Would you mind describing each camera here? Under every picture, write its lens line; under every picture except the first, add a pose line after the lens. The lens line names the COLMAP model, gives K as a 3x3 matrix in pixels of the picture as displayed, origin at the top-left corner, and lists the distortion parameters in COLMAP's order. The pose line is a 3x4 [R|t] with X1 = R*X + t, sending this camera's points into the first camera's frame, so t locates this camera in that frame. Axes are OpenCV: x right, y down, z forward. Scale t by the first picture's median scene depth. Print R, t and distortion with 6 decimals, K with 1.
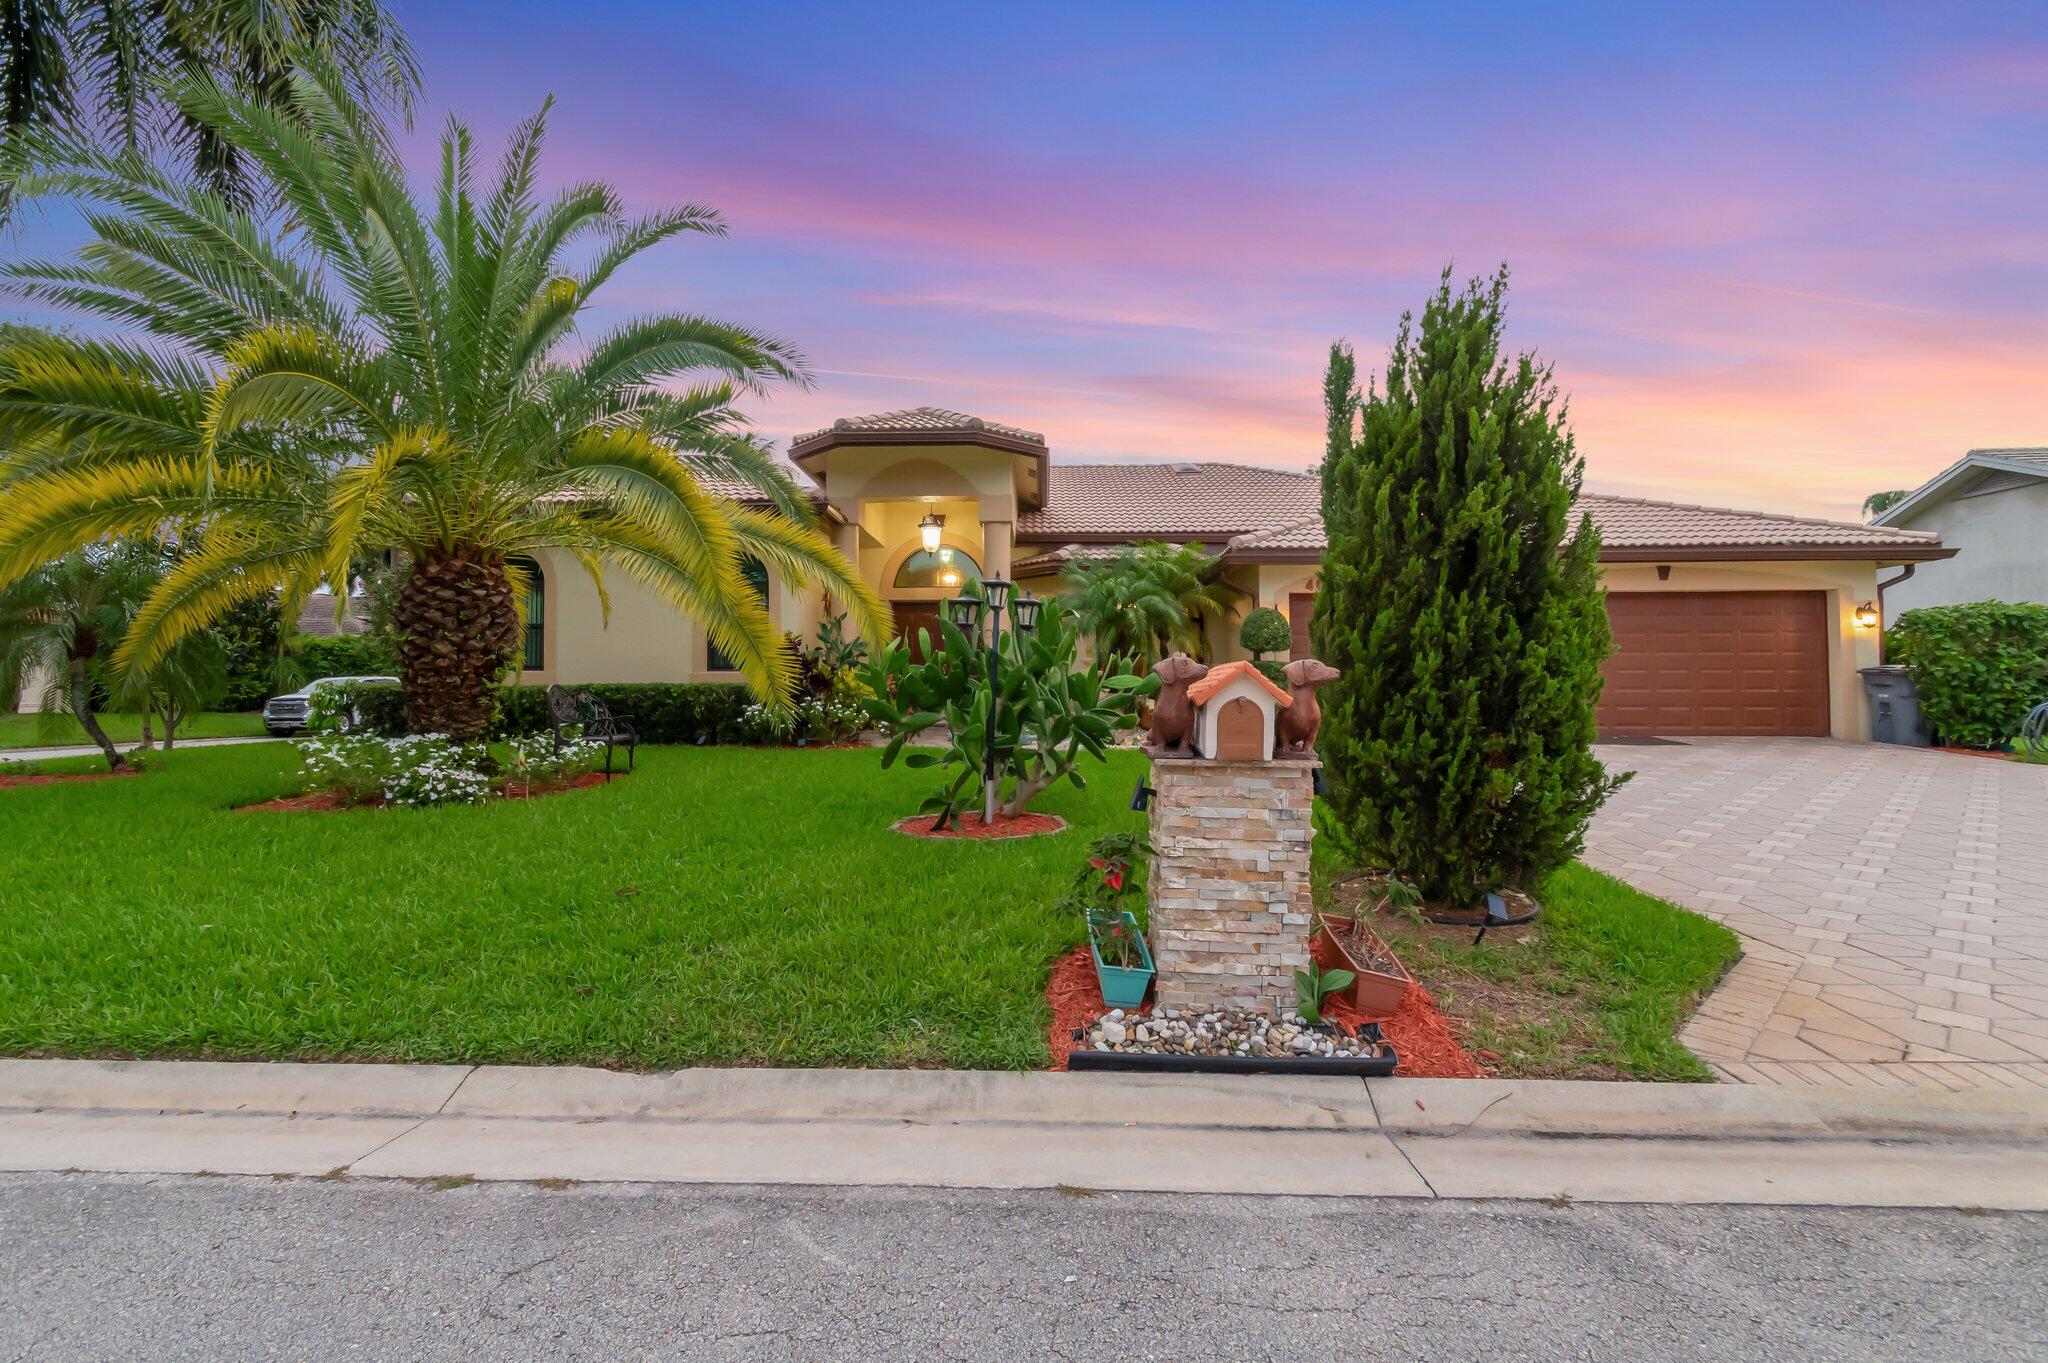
lens RADIAL K [[911.5, 0, 1025.2], [0, 911.5, 654.4], [0, 0, 1]] dist [-0.001589, 0.000358]
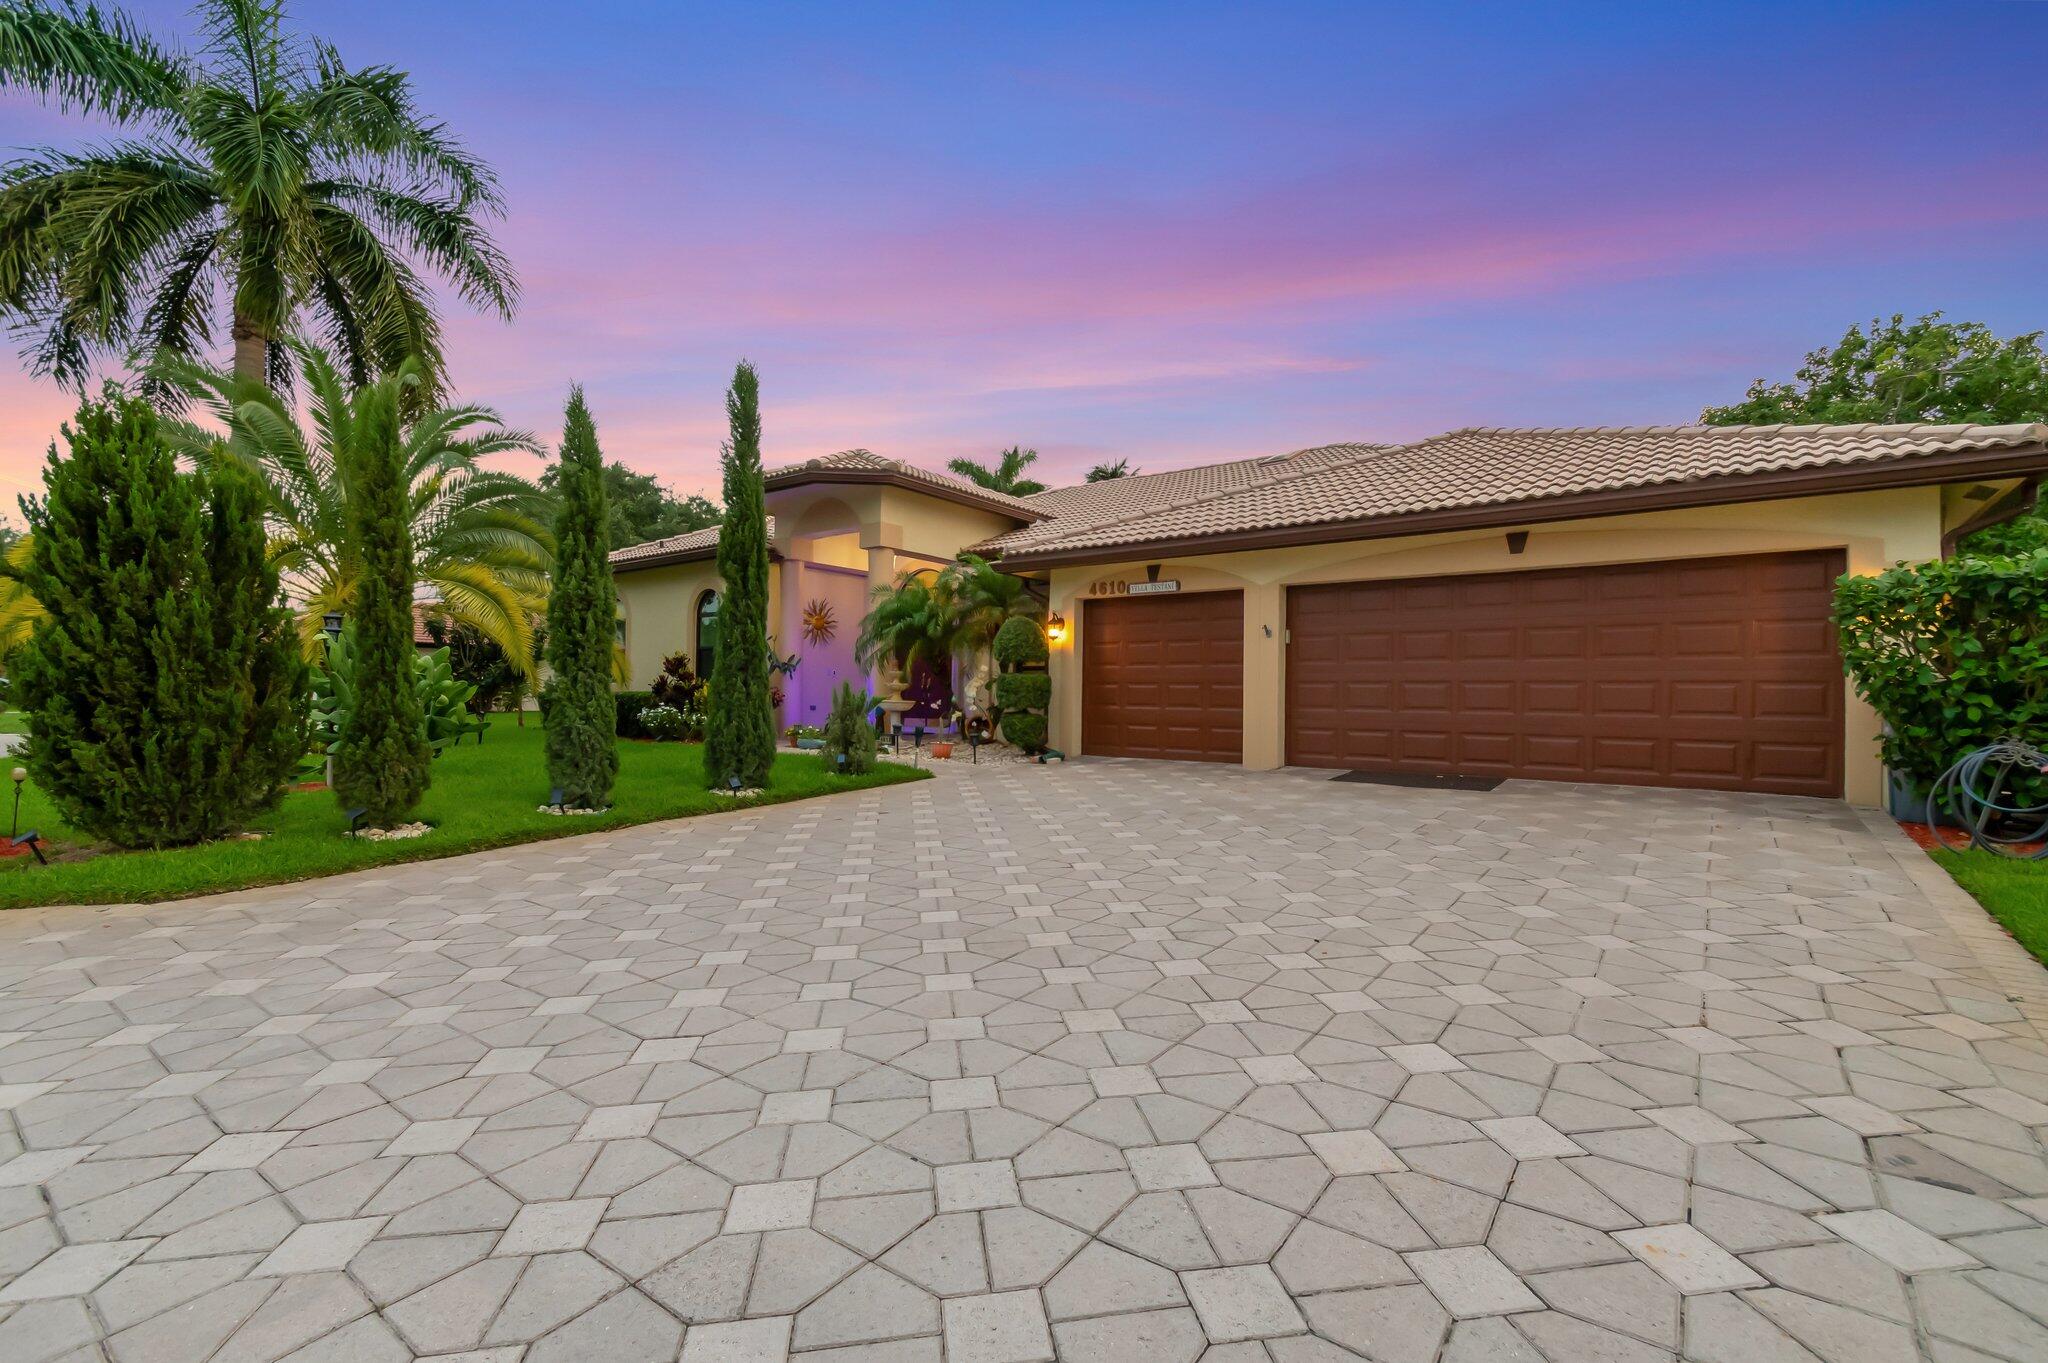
lens RADIAL K [[892.6, 0, 1030.1], [0, 892.6, 695.3], [0, 0, 1]] dist [-0.001713, 0.000006]
pose [[0.816082, 0.010625, -0.577838, 1.317184], [0.004901, 0.999668, 0.025304, 0.011473], [0.577915, -0.023482, 0.815759, 0.389962]]
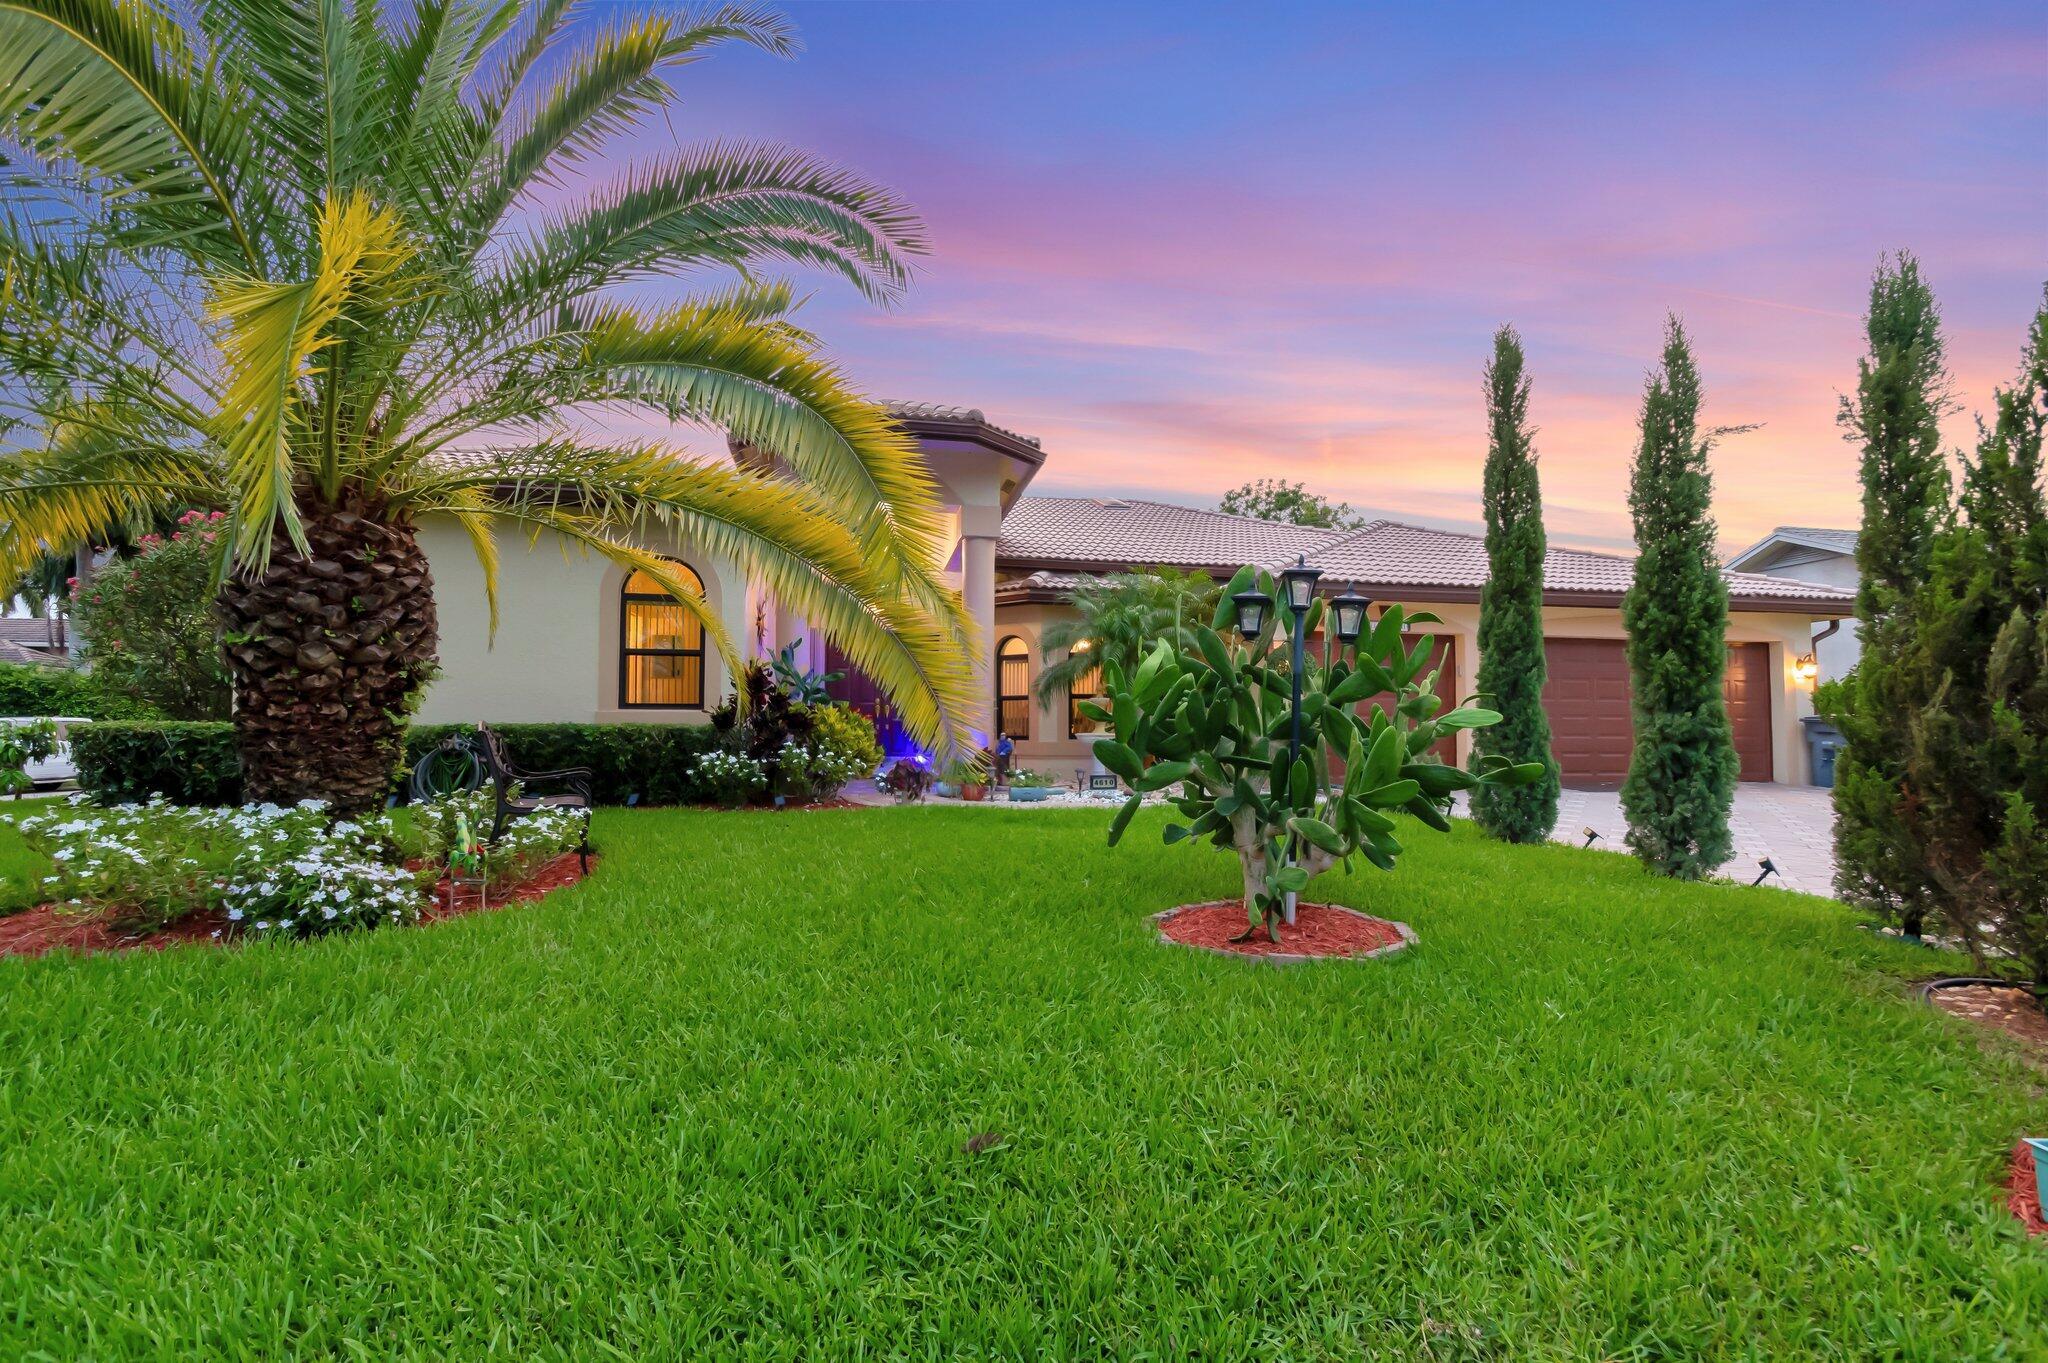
lens RADIAL K [[892.6, 0, 1030.1], [0, 892.6, 695.3], [0, 0, 1]] dist [-0.001713, 0.000006]
pose [[0.975352, 0.013404, 0.220246, -0.296986], [-0.011543, 0.999886, -0.009737, 0.017636], [-0.220352, 0.006954, 0.975396, 0.309087]]
